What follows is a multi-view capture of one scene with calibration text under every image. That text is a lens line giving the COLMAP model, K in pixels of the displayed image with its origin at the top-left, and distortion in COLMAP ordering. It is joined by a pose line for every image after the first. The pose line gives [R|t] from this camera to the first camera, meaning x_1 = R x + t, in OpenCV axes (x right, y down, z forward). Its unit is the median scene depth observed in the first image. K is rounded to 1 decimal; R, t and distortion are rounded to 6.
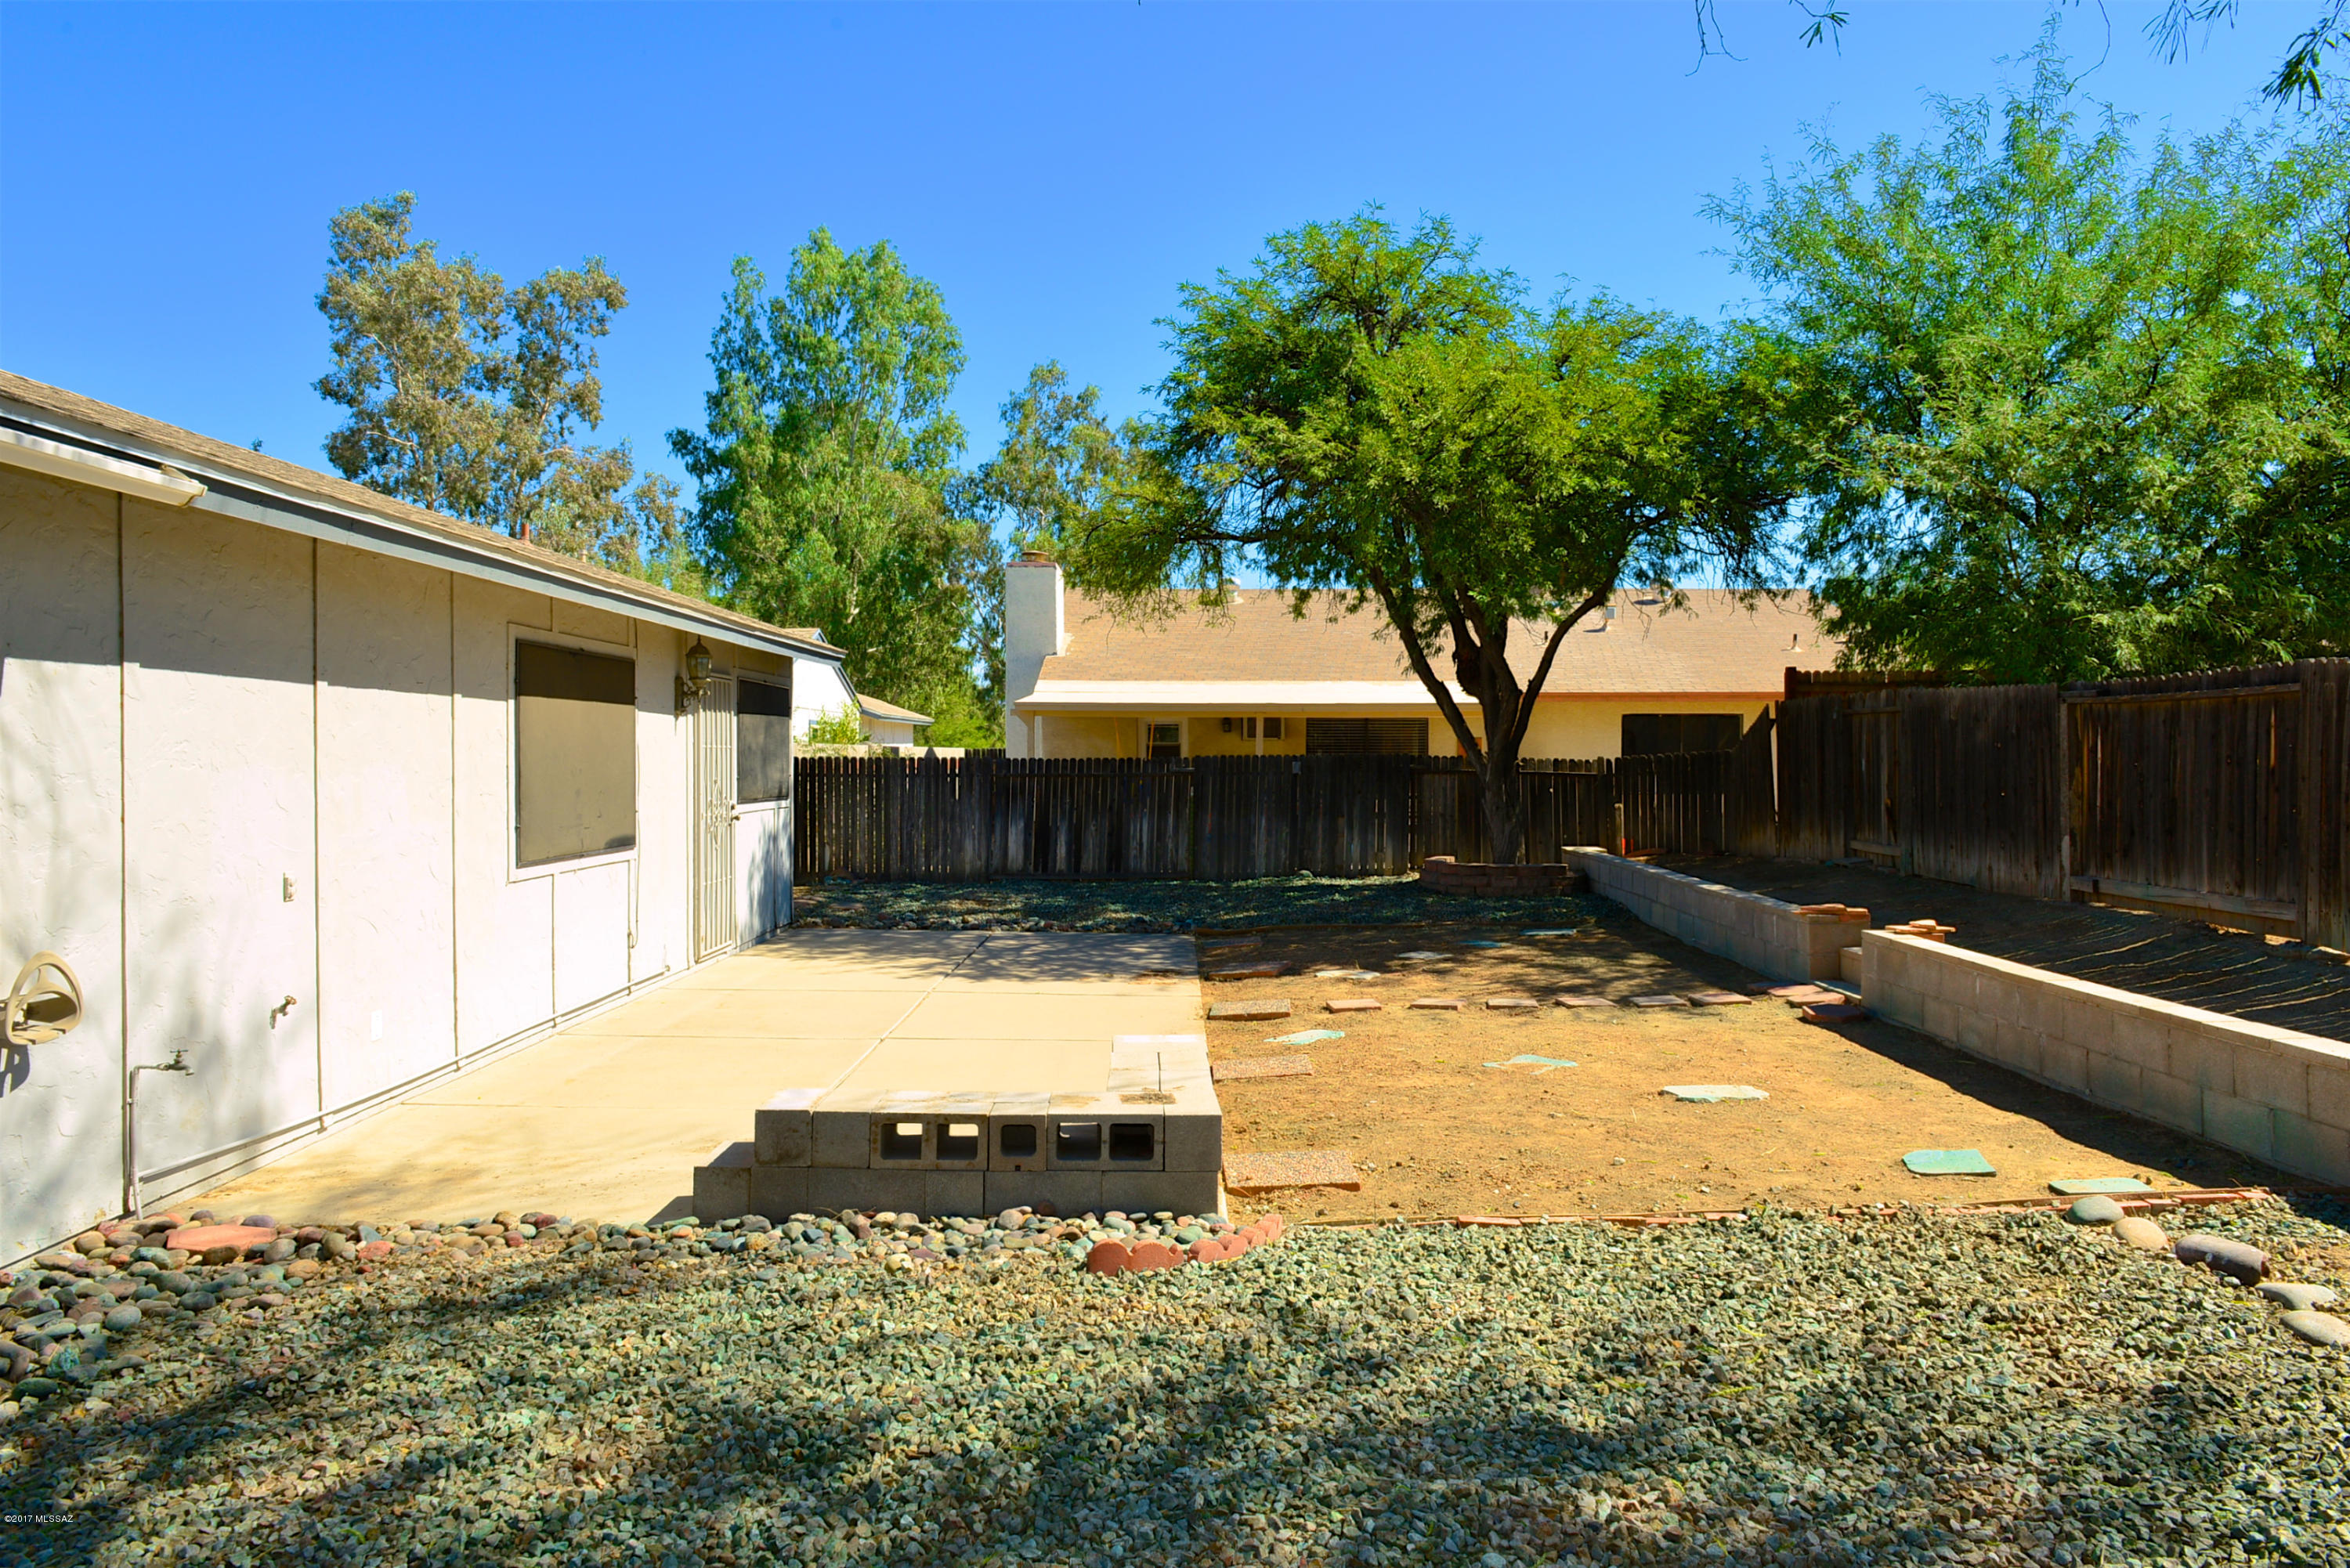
lens RADIAL K [[1602.5, 0, 1183.5], [0, 1602.5, 777.8], [0, 0, 1]] dist [-0.005171, -0.007695]
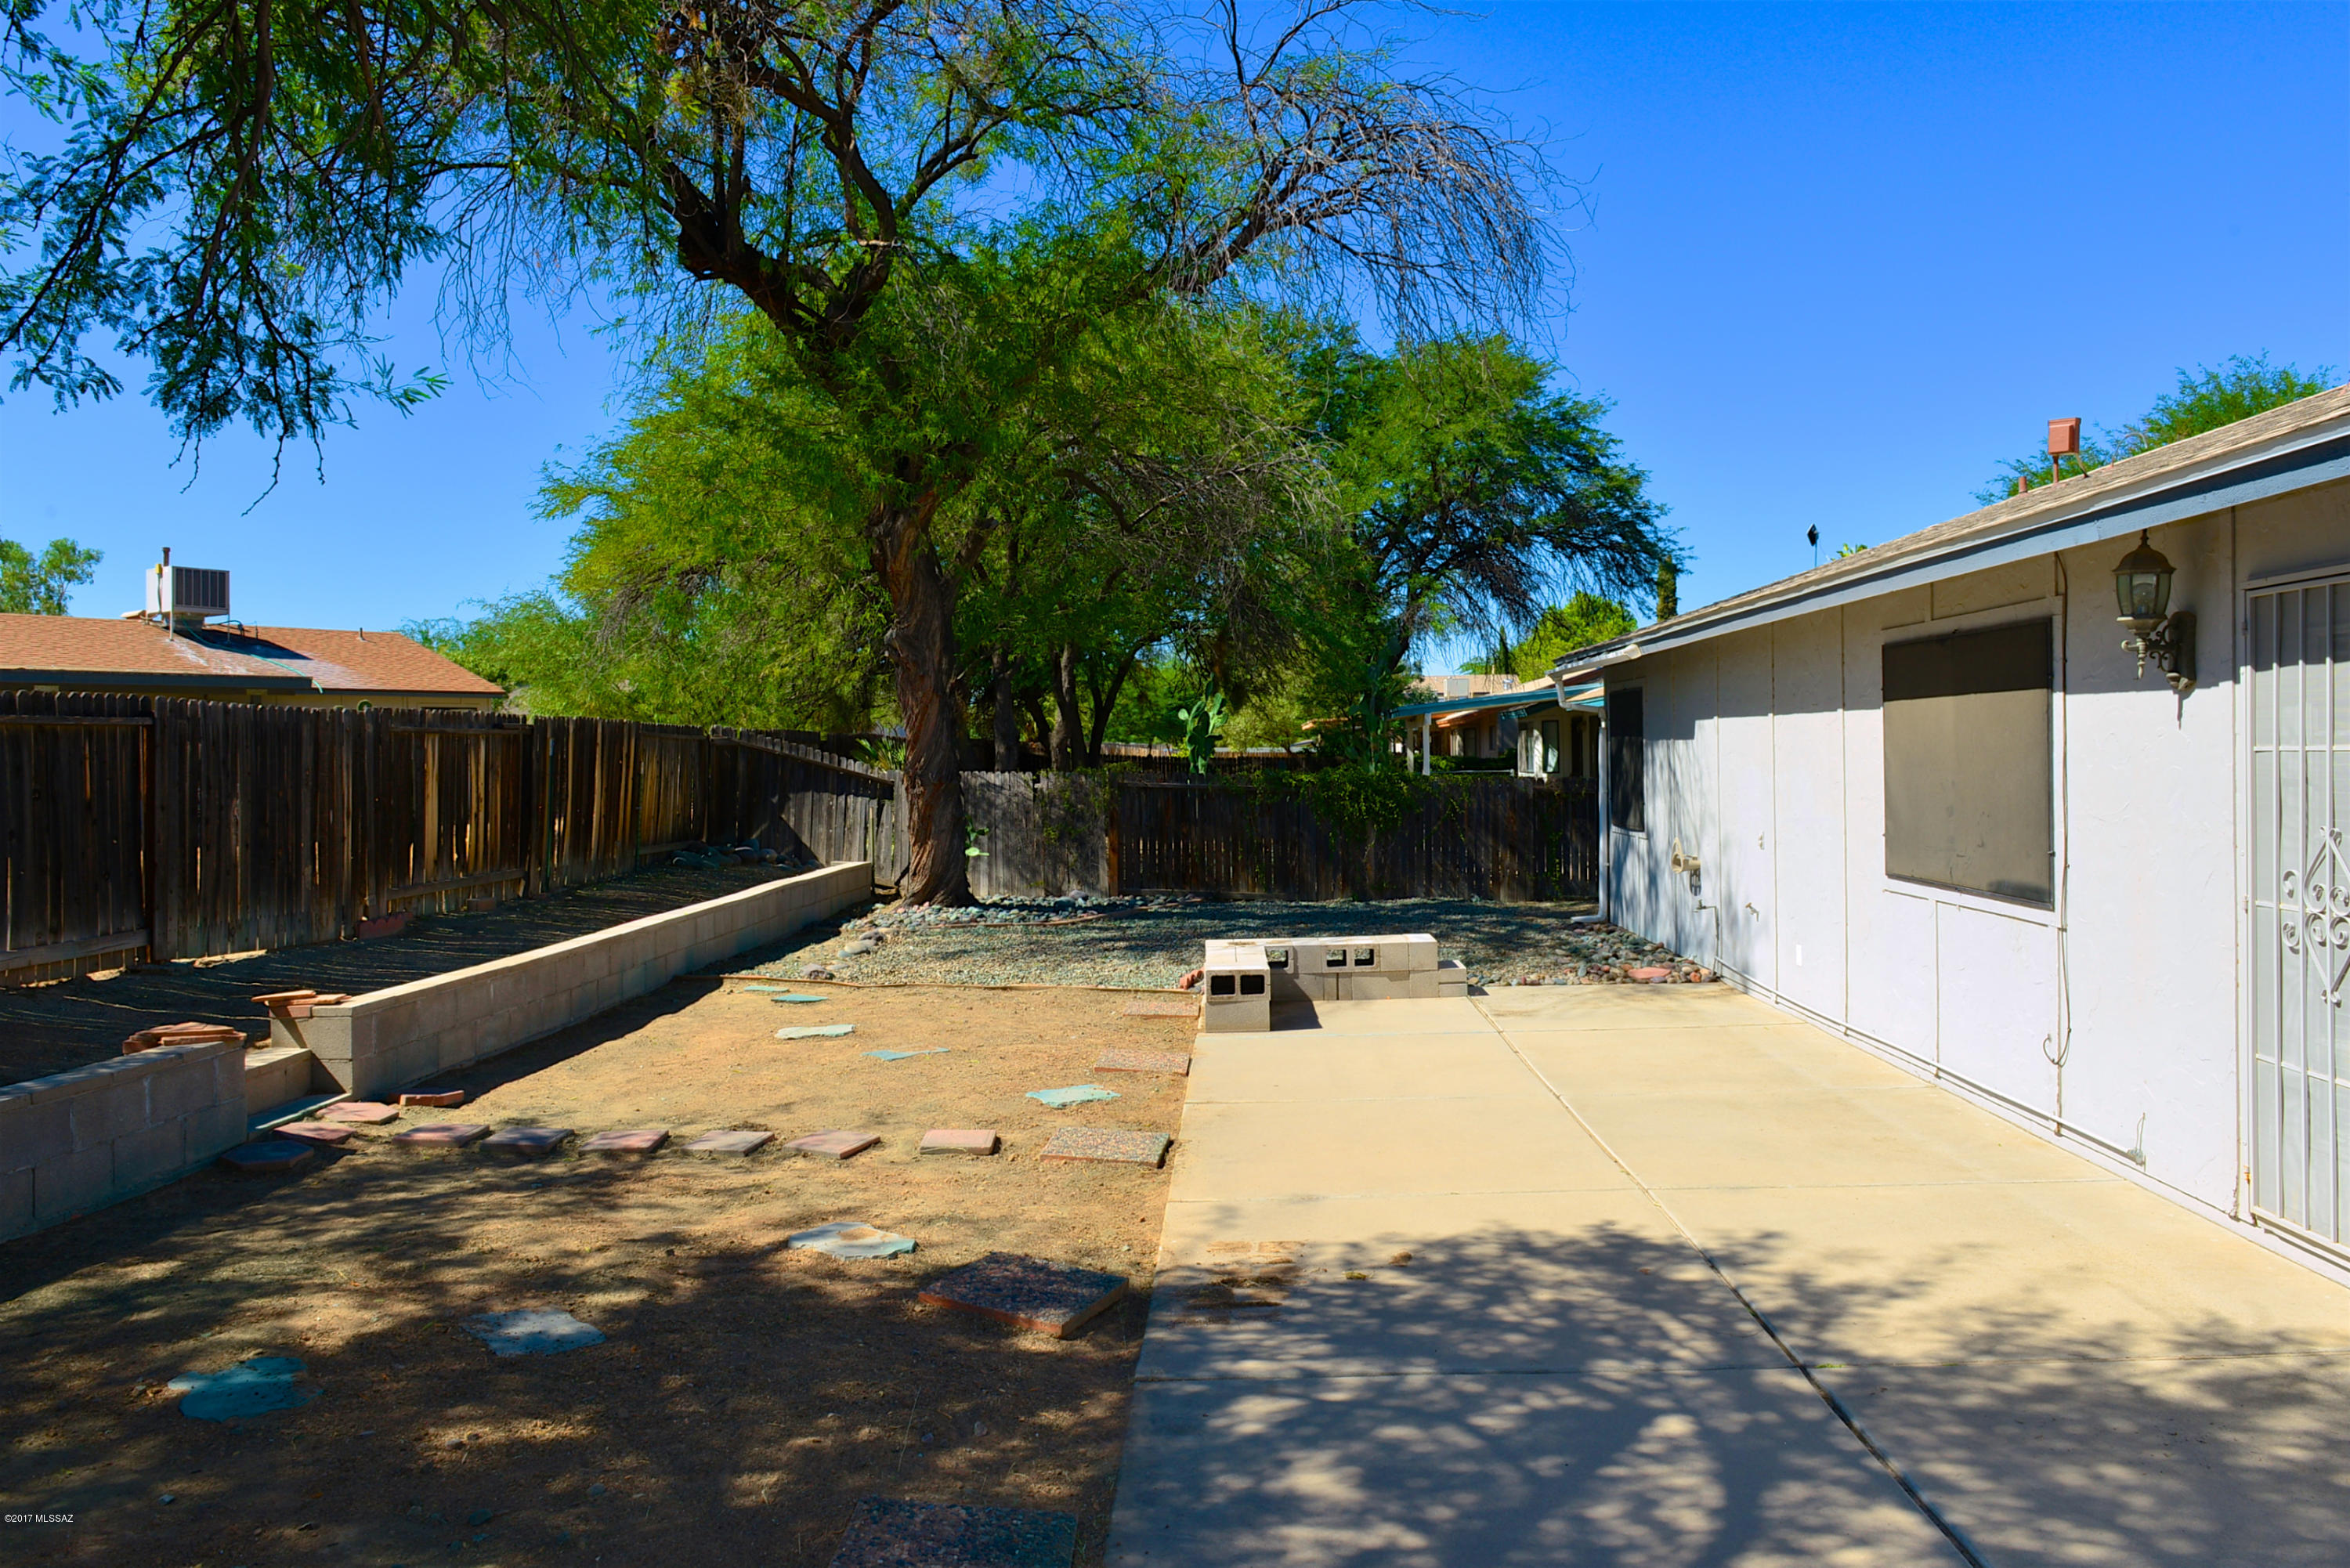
lens RADIAL K [[1602.5, 0, 1183.5], [0, 1602.5, 777.8], [0, 0, 1]] dist [-0.005171, -0.007695]
pose [[-0.999231, 0.013173, 0.036934, -0.024719], [0.014118, 0.999576, 0.025449, -0.033015], [-0.036583, 0.025950, -0.998994, 1.856586]]
